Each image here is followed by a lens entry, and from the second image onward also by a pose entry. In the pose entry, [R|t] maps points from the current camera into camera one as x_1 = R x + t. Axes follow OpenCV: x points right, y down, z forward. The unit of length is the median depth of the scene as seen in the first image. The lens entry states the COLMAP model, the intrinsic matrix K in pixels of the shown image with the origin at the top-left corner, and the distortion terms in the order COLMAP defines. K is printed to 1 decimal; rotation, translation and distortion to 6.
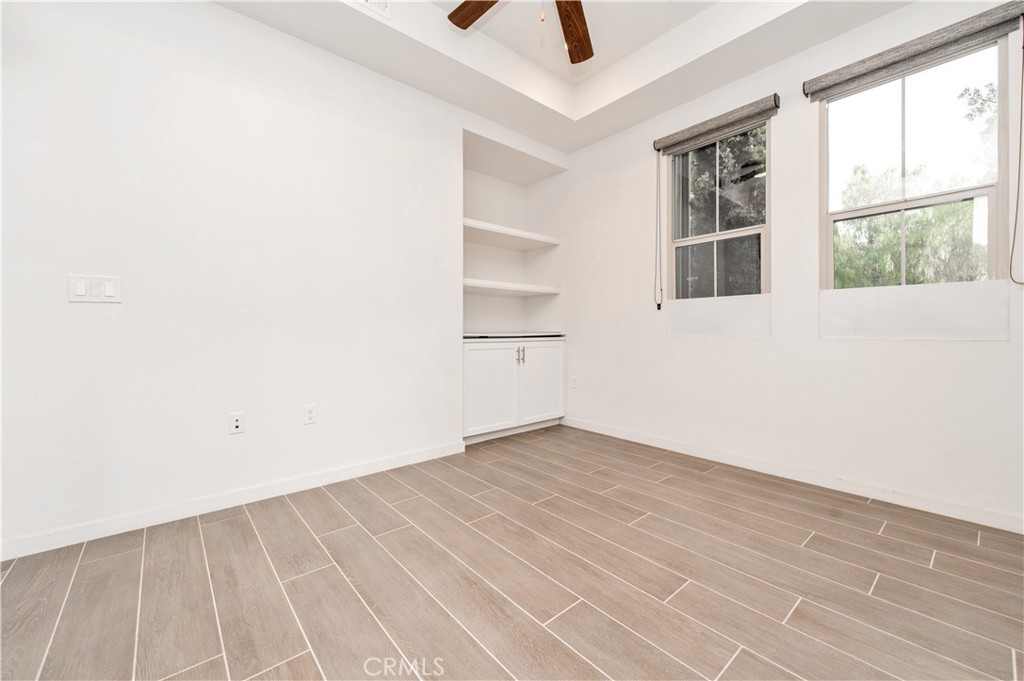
lens RADIAL K [[404.3, 0, 503.8], [0, 404.3, 328.3], [0, 0, 1]] dist [0.017892, -0.003715]
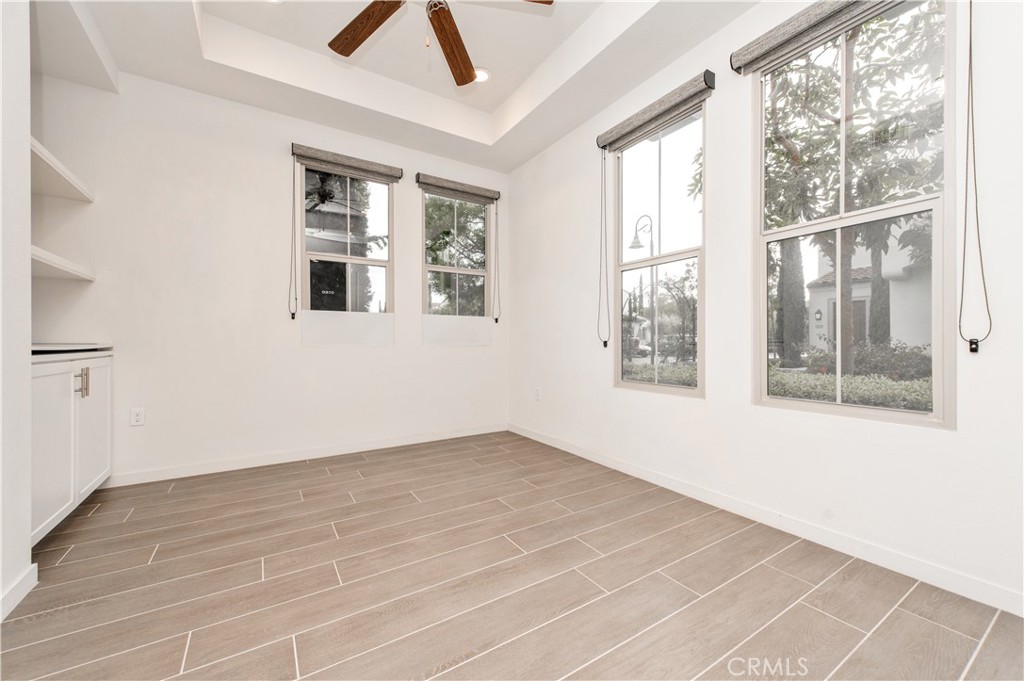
lens RADIAL K [[404.3, 0, 513.4], [0, 404.3, 343.2], [0, 0, 1]] dist [0.017892, -0.003715]
pose [[0.131867, -0.002040, 0.991265, -0.682619], [-0.001574, 0.999996, 0.002268, 0.011441], [-0.991266, -0.001859, 0.131863, 0.469648]]
